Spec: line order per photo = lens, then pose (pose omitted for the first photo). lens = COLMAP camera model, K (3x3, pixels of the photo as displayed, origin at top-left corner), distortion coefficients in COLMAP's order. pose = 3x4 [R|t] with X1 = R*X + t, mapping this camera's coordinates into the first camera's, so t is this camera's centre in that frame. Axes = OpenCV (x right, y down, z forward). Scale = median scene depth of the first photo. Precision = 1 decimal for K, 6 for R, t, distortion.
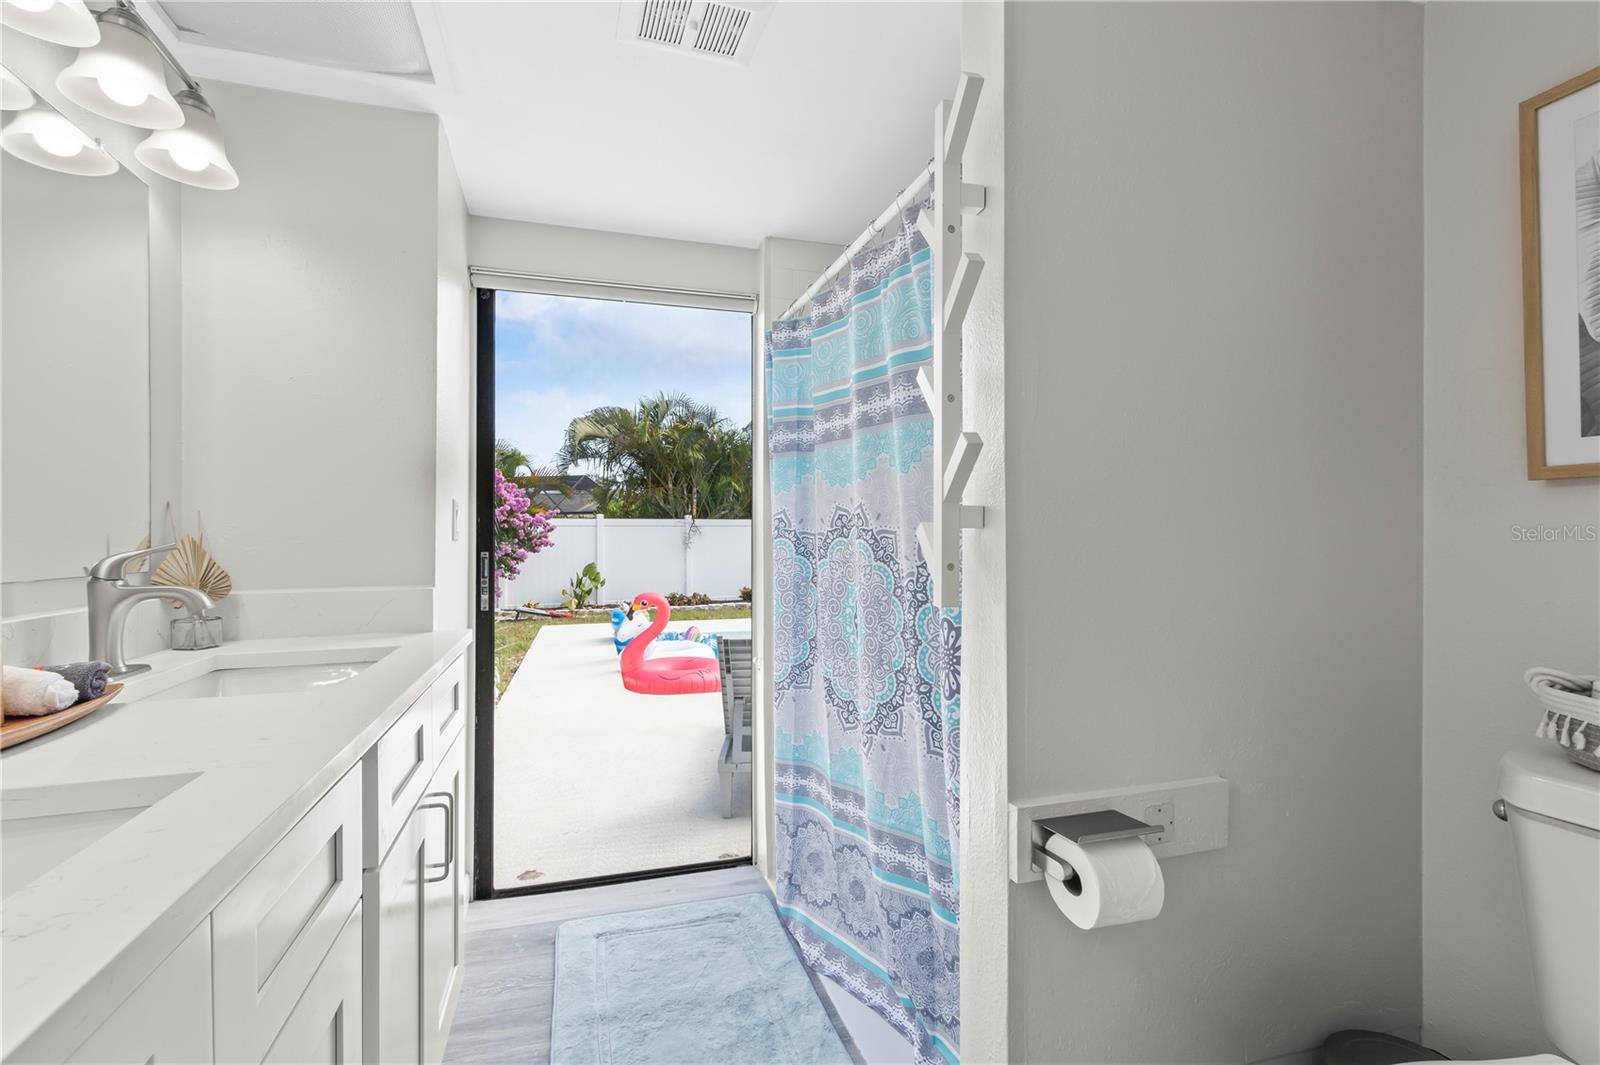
lens RADIAL K [[726.3, 0, 789.7], [0, 726.3, 537.3], [0, 0, 1]] dist [0.004167, -0.001670]
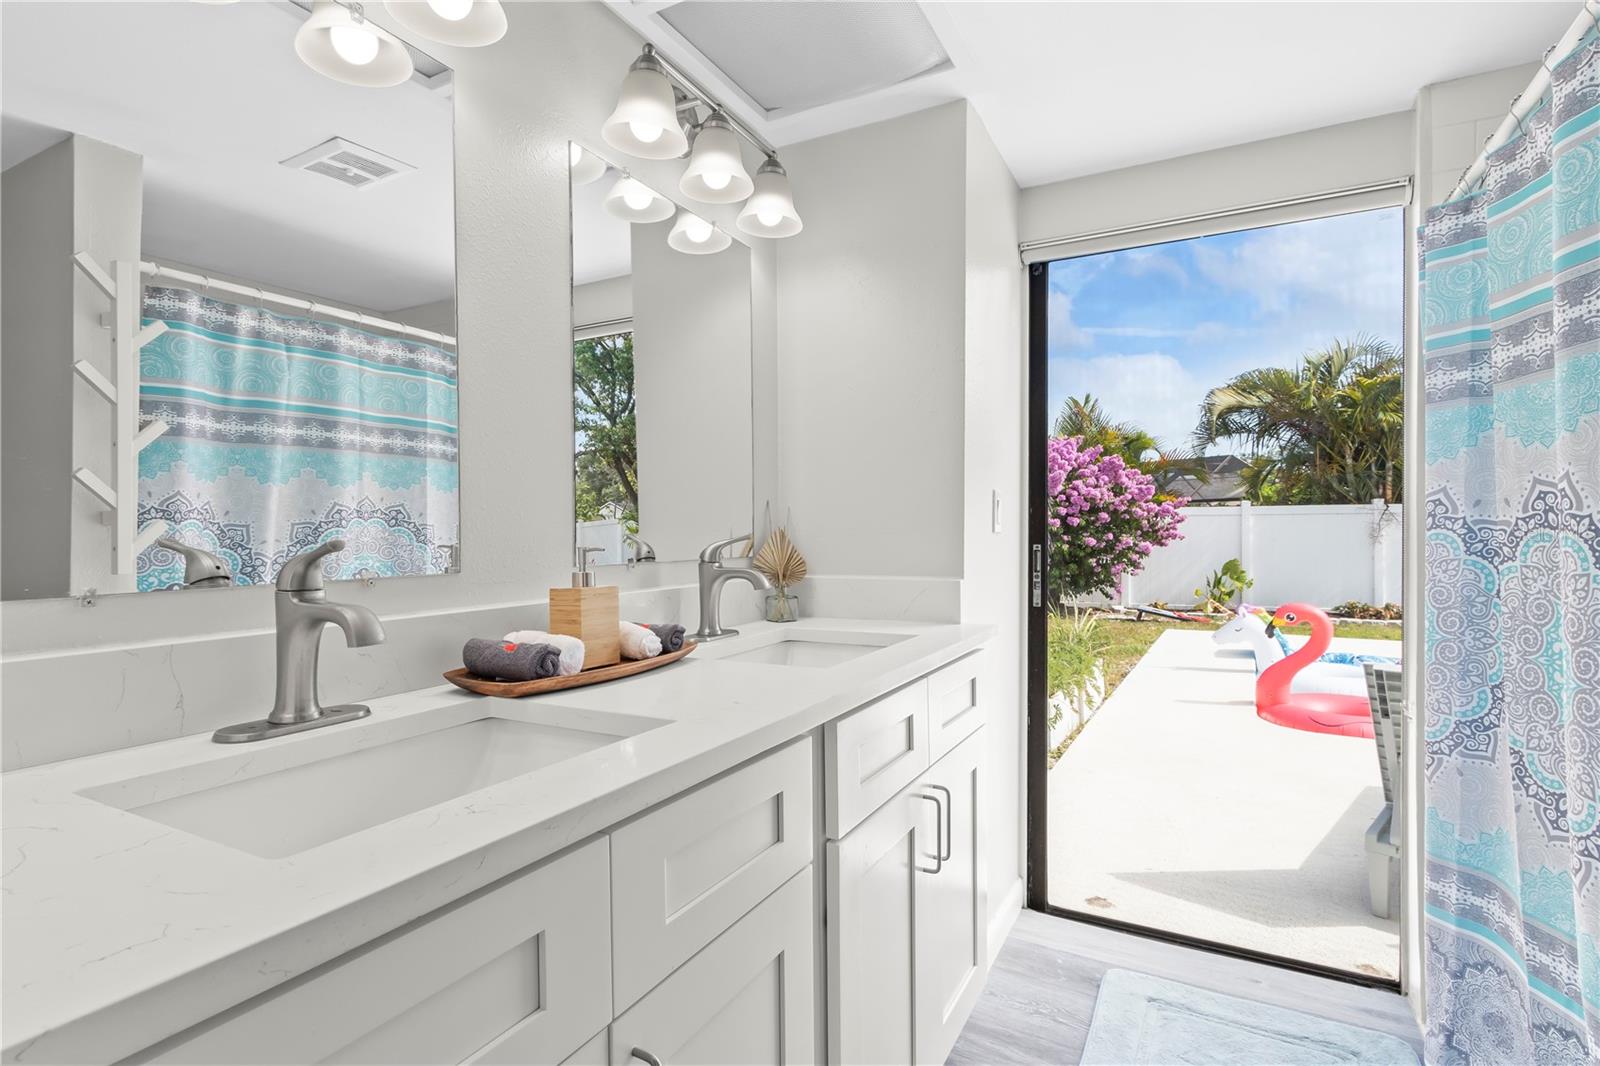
lens RADIAL K [[782.4, 0, 799.4], [0, 782.4, 540.3], [0, 0, 1]] dist [0.006448, -0.000882]
pose [[0.708125, 0.008801, -0.706032, 0.083524], [0.001333, 0.999904, 0.013801, 0.000184], [0.706086, -0.010714, 0.708045, 0.066518]]
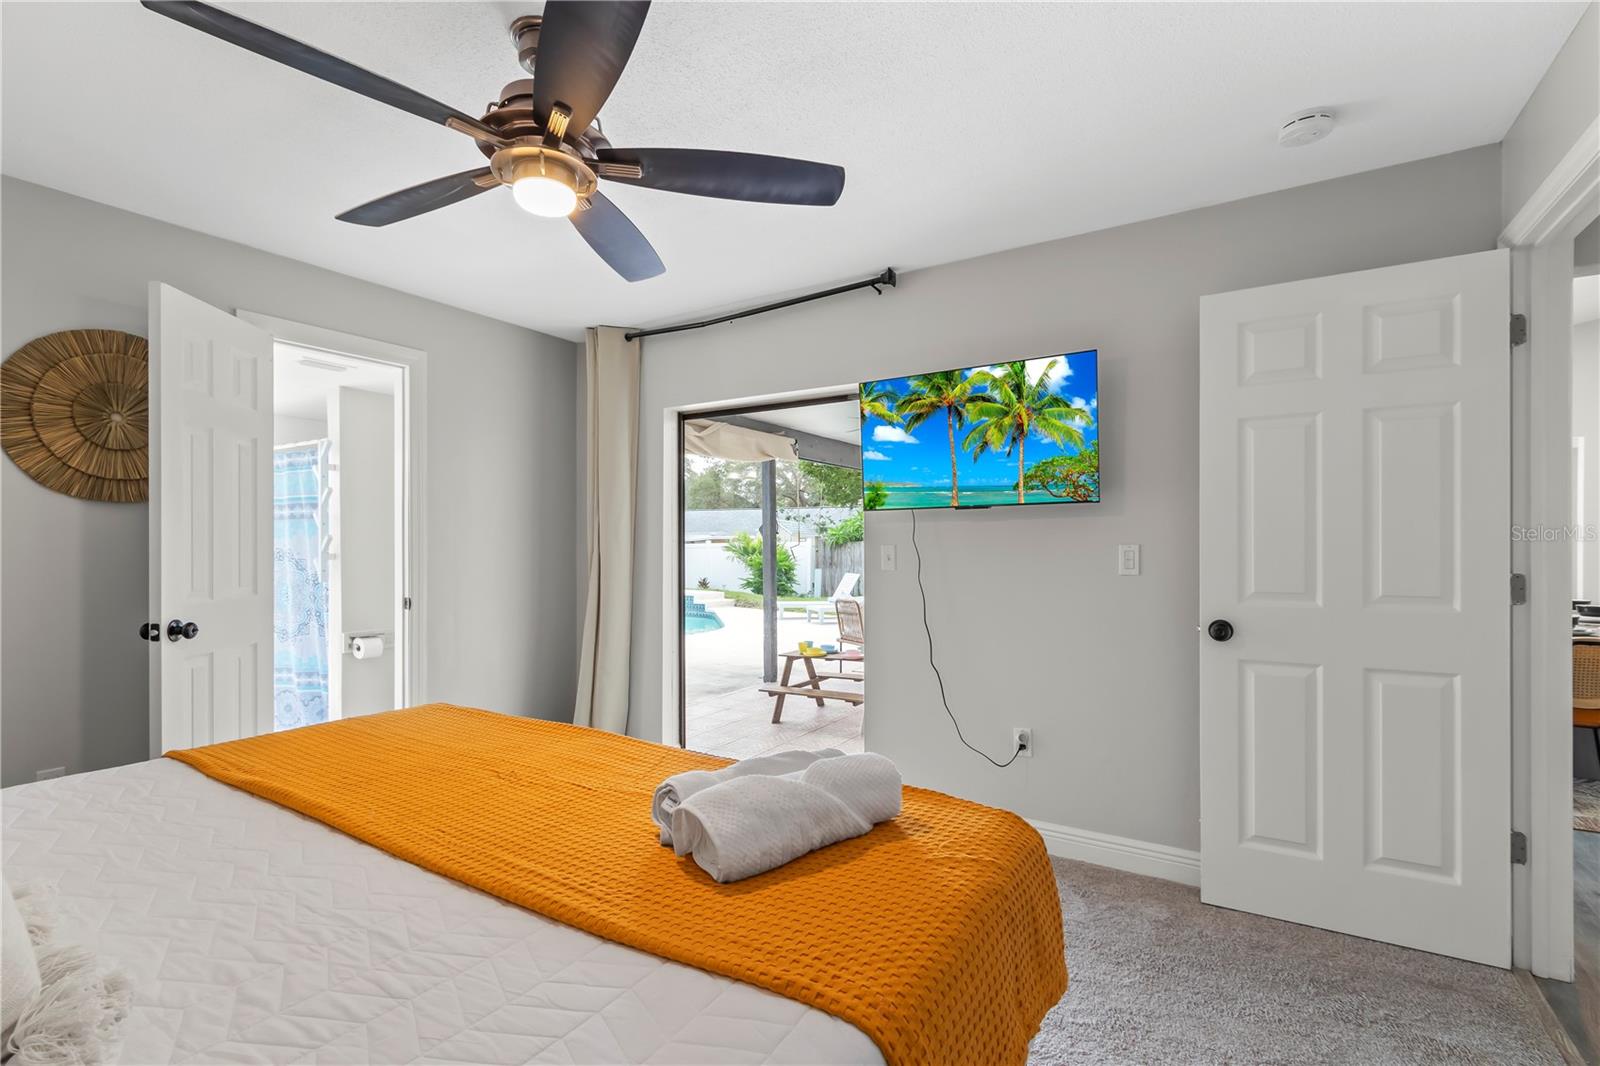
lens RADIAL K [[748.2, 0, 802.7], [0, 748.2, 539.2], [0, 0, 1]] dist [0.003842, 0.000292]
pose [[0.750053, -0.003429, 0.661368, -0.235453], [0.007833, 0.999962, -0.003699, -0.043062], [-0.661331, 0.007955, 0.750052, -1.741702]]
